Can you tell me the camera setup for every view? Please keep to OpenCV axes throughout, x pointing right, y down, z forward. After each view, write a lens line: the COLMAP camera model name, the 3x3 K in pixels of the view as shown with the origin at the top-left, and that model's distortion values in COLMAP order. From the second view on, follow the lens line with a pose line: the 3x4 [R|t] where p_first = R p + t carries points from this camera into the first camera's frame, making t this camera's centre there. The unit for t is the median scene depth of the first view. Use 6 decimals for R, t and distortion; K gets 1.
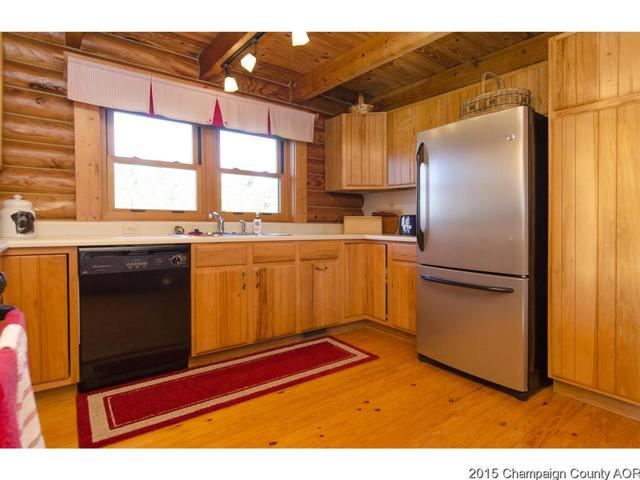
lens RADIAL K [[359.2, 0, 321.9], [0, 359.2, 225.9], [0, 0, 1]] dist [0.002953, 0.000620]
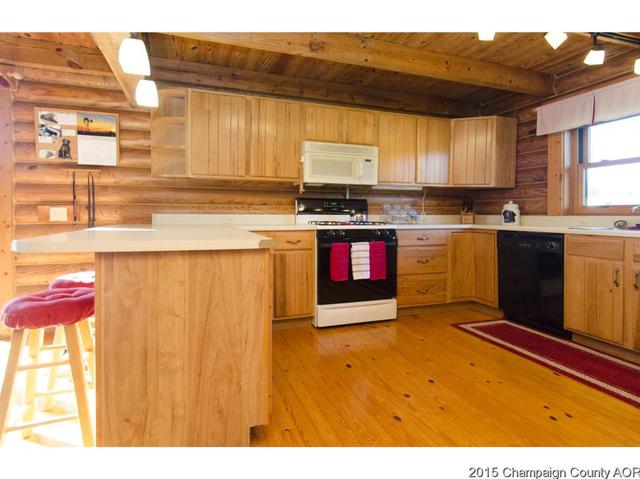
lens RADIAL K [[359.2, 0, 321.9], [0, 359.2, 225.4], [0, 0, 1]] dist [0.002953, 0.000620]
pose [[-0.314073, 0.020295, -0.949182, 0.924866], [-0.016591, 0.999502, 0.026861, 0.001492], [0.949254, 0.024184, -0.313580, 0.546530]]
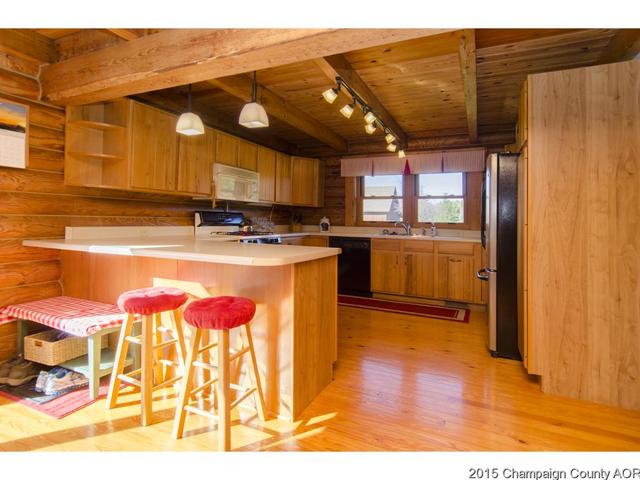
lens RADIAL K [[359.2, 0, 321.9], [0, 359.2, 225.9], [0, 0, 1]] dist [0.002953, 0.000620]
pose [[0.473228, 0.015727, -0.880800, 1.240806], [-0.024192, 0.999696, 0.004852, -0.023179], [0.880608, 0.019012, 0.473464, -0.241333]]
